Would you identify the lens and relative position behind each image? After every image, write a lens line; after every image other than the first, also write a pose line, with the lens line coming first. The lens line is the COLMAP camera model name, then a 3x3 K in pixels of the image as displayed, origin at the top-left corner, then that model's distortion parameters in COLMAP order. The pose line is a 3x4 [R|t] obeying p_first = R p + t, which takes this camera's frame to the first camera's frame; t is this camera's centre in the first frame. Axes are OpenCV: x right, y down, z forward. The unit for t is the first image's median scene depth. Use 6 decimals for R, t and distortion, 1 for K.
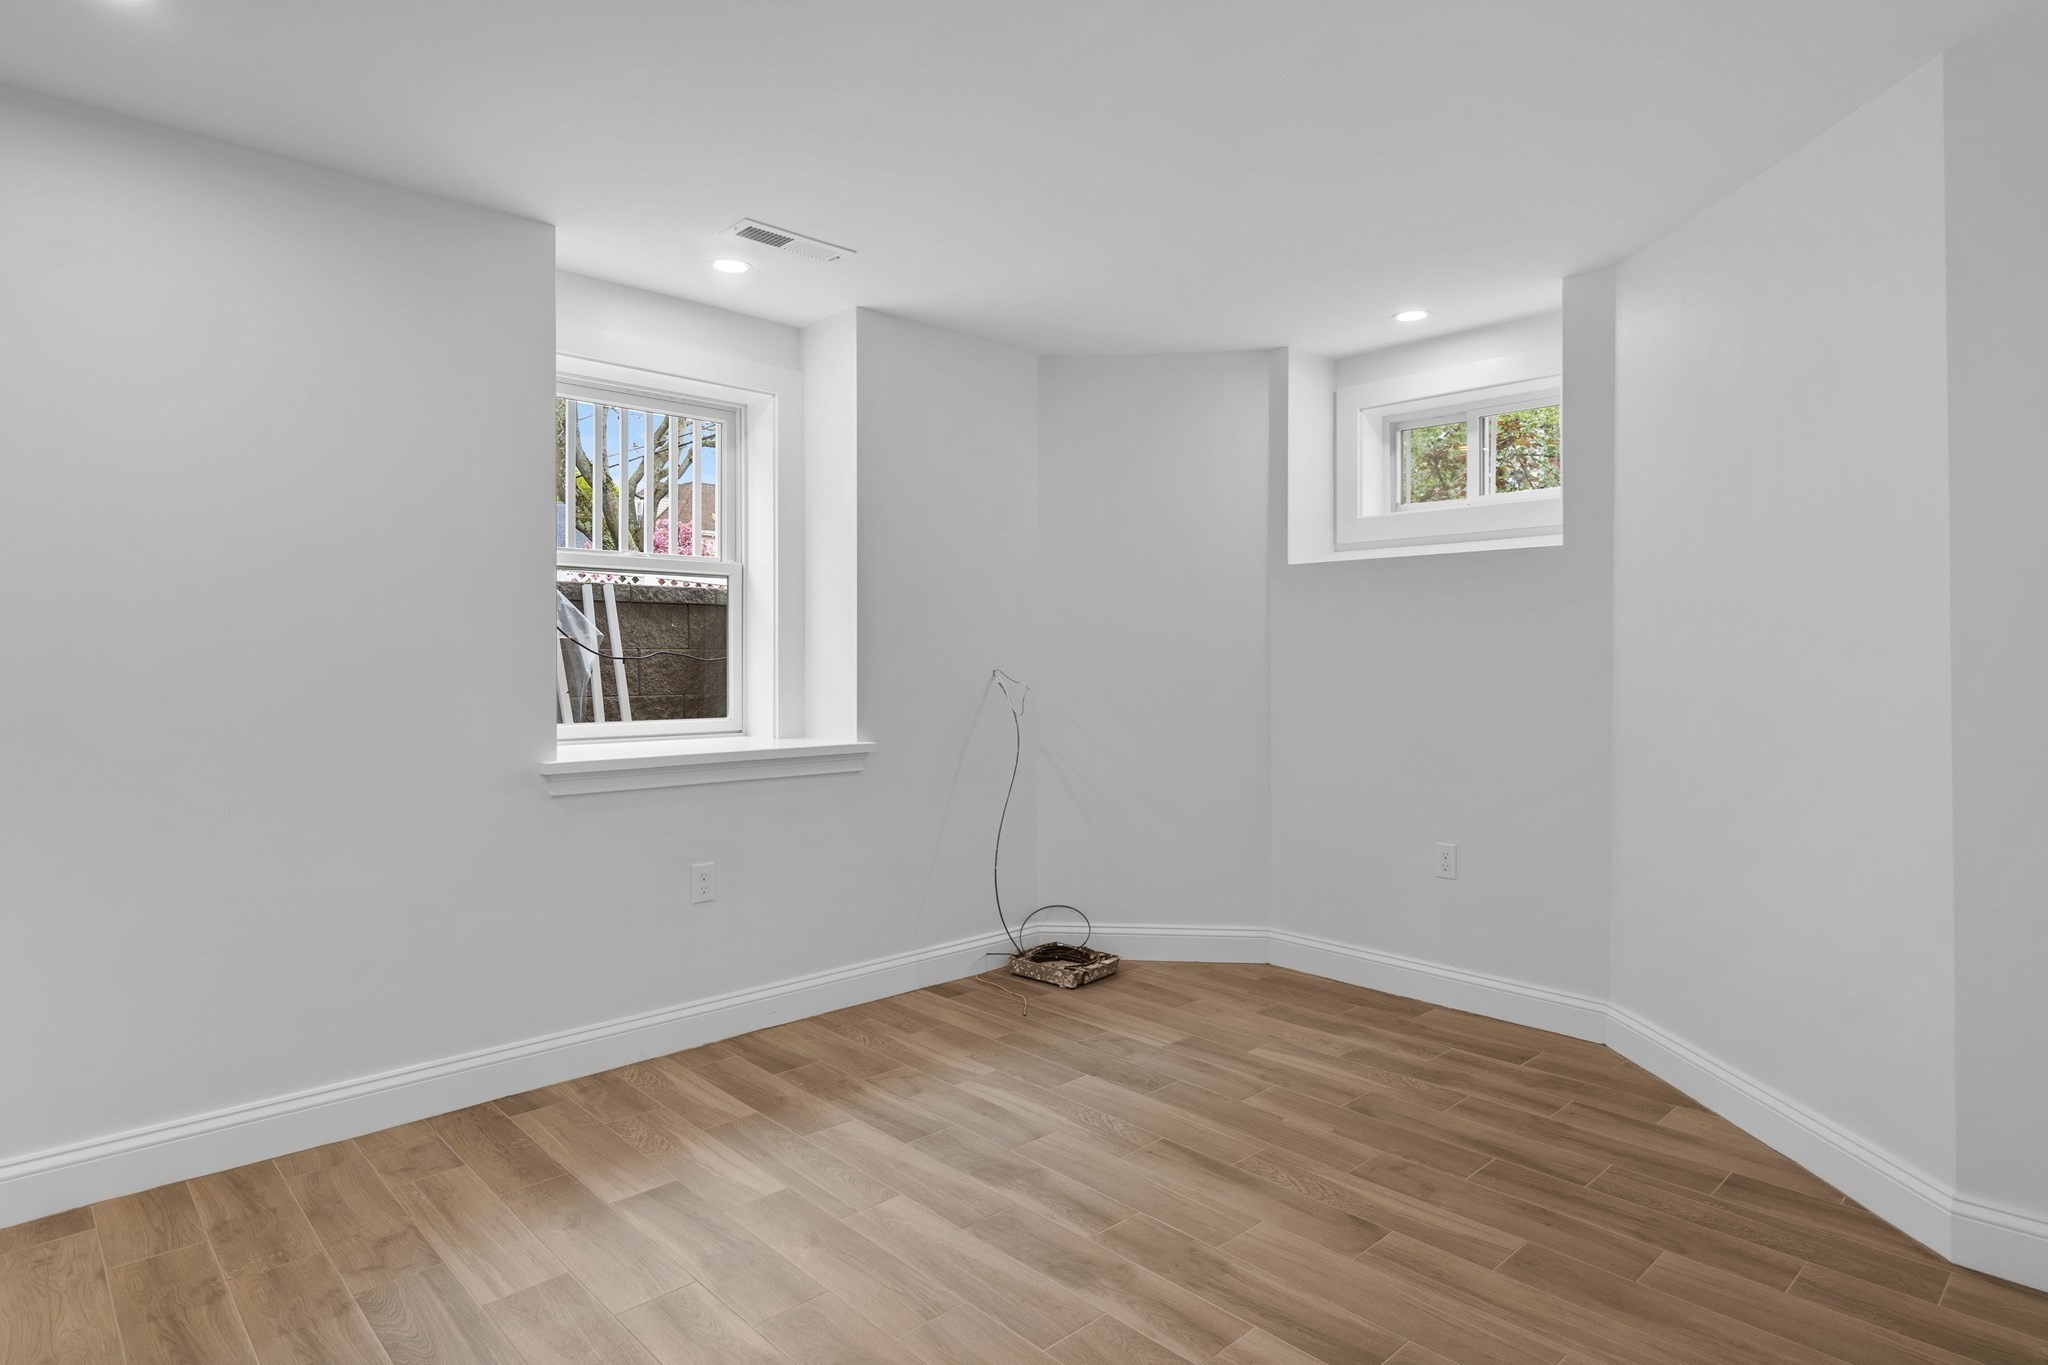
lens RADIAL K [[1109.1, 0, 1024.0], [0, 1109.1, 682.5], [0, 0, 1]] dist [0.000443, 0.002548]
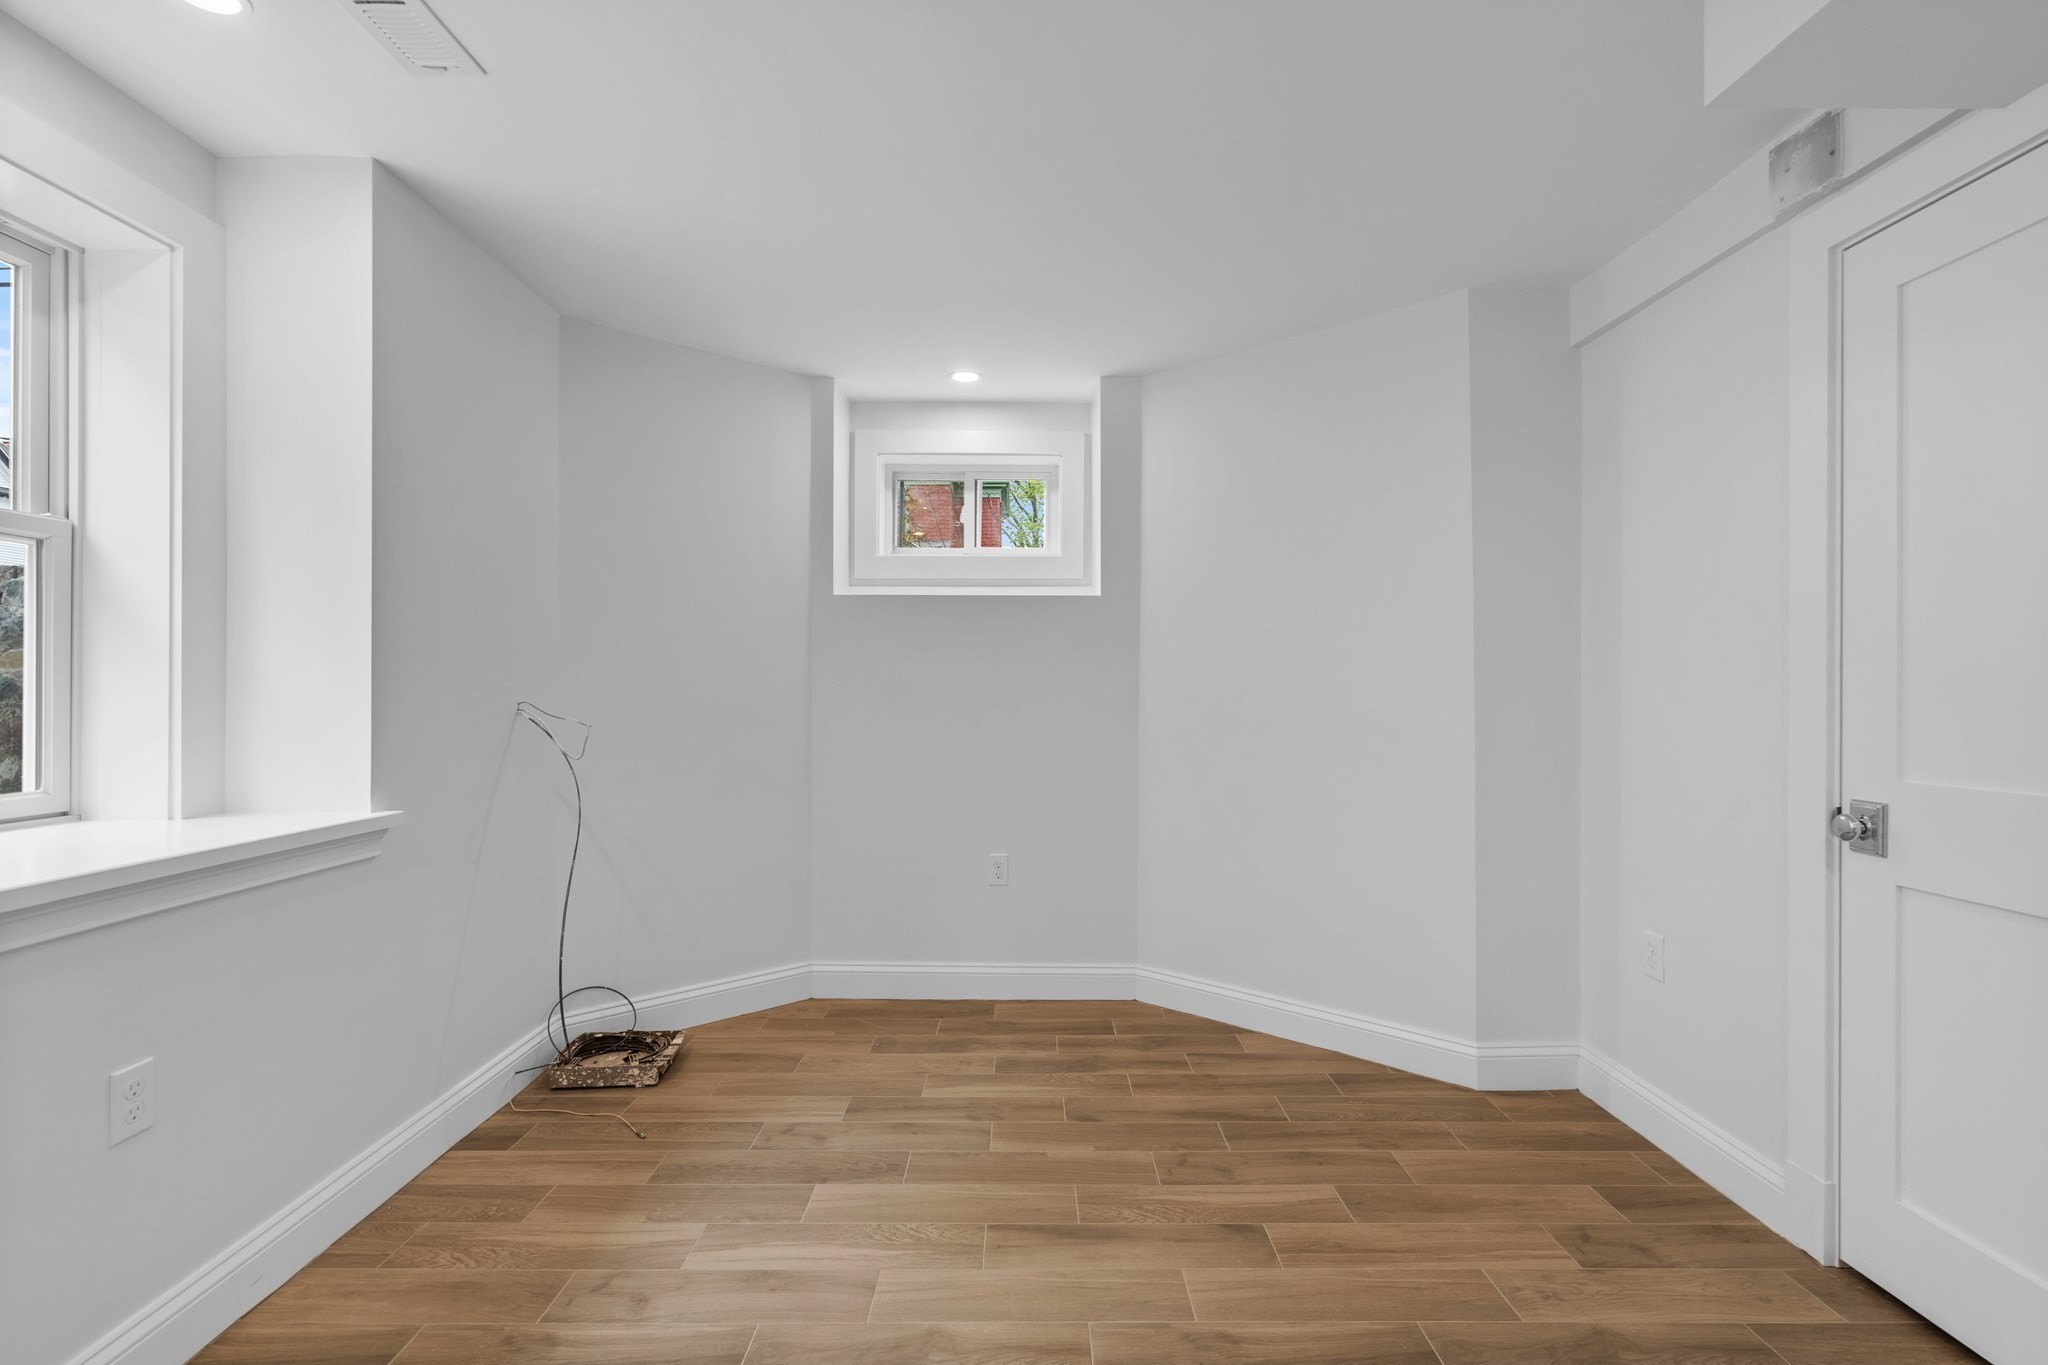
lens RADIAL K [[937.9, 0, 1028.2], [0, 937.9, 695.8], [0, 0, 1]] dist [-0.004275, 0.002098]
pose [[0.680642, -0.002929, 0.732610, -0.311750], [0.012516, 0.999893, -0.007631, -0.007259], [-0.732509, 0.014364, 0.680606, 0.350916]]
